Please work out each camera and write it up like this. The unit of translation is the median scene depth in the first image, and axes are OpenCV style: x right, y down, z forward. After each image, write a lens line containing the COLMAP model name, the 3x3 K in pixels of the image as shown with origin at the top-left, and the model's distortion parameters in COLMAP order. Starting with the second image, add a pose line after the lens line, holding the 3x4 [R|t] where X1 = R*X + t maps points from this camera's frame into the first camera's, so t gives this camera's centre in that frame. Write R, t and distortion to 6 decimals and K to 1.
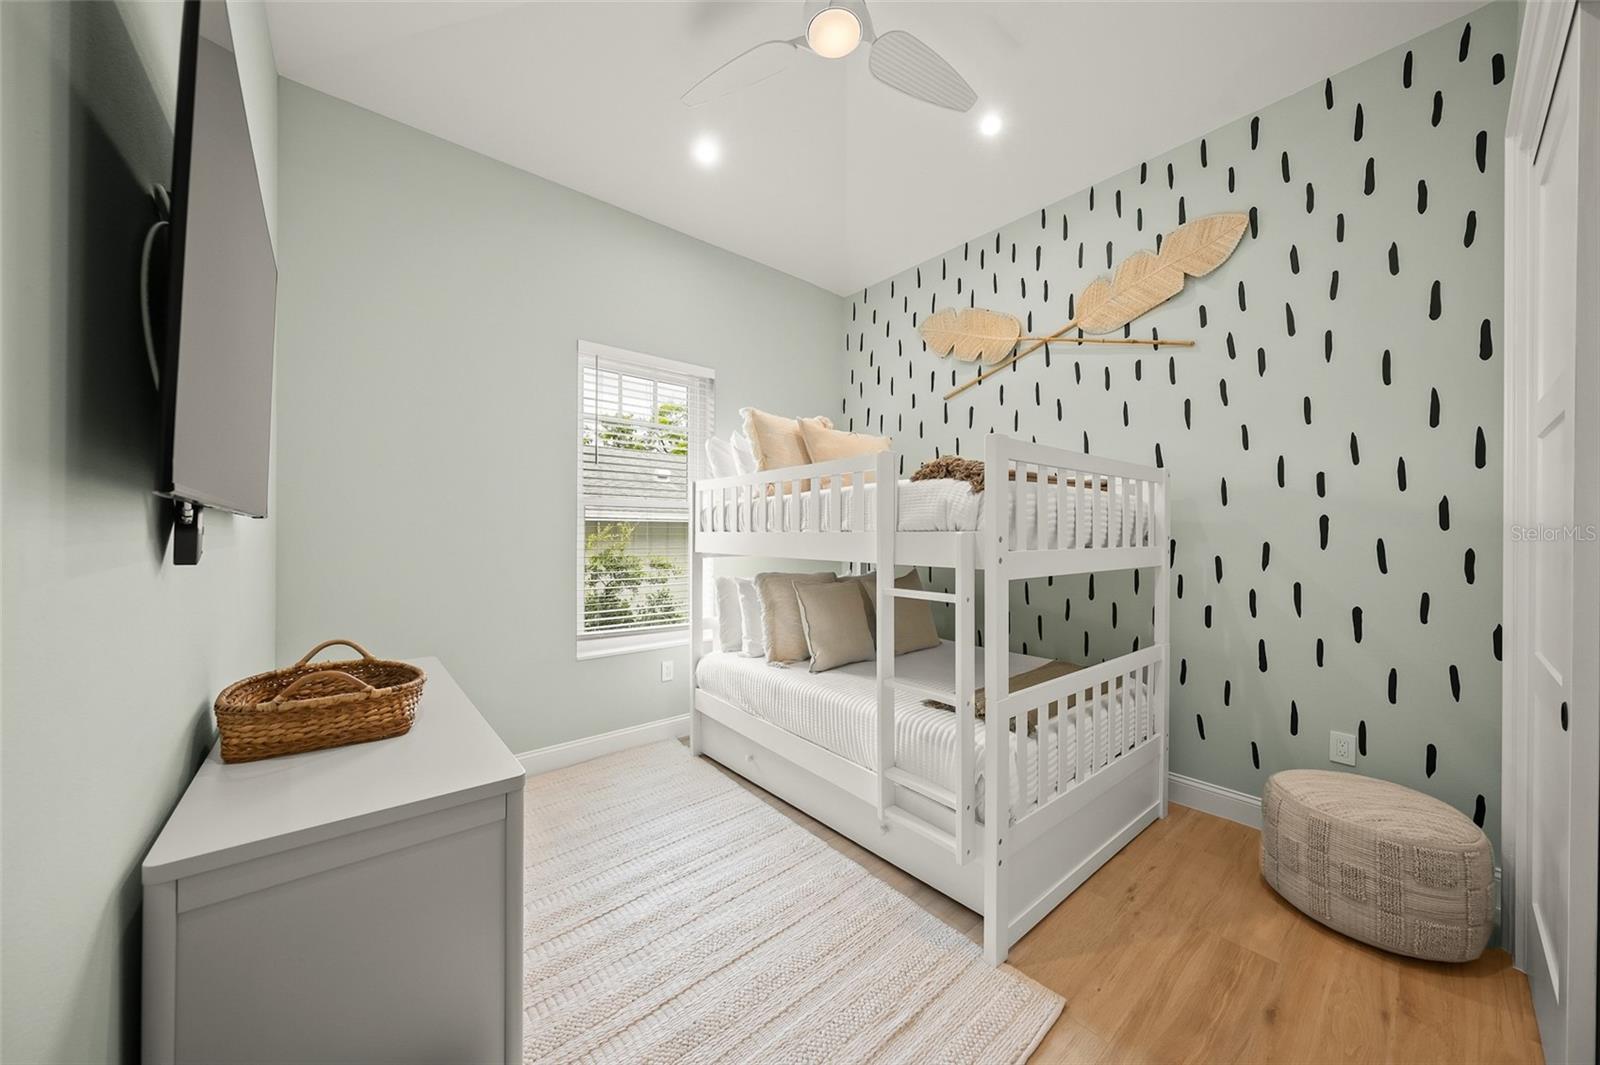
lens RADIAL K [[546.5, 0, 798.4], [0, 546.5, 531.7], [0, 0, 1]] dist [0.000956, 0.000293]
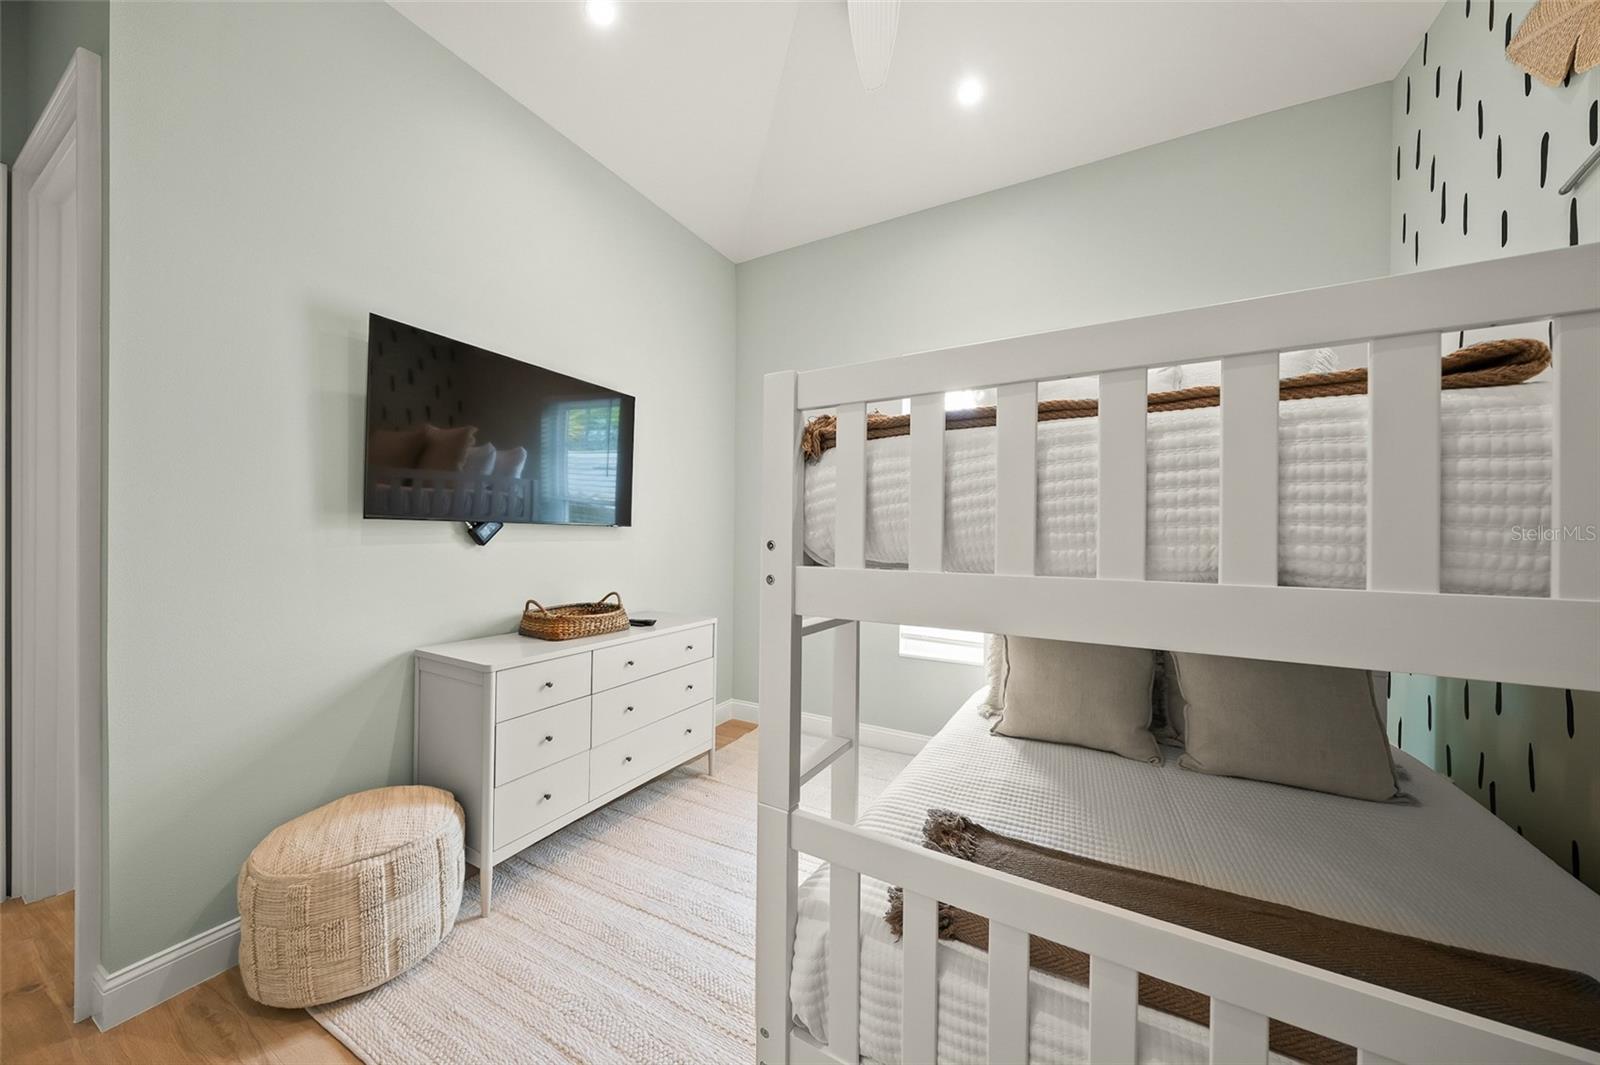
lens RADIAL K [[546.5, 0, 800.1], [0, 546.5, 538.2], [0, 0, 1]] dist [0.000956, 0.000293]
pose [[0.352204, -0.003512, -0.935917, 1.040427], [-0.007131, 0.999954, -0.006435, 0.022946], [0.935896, 0.008940, 0.352163, 0.885193]]
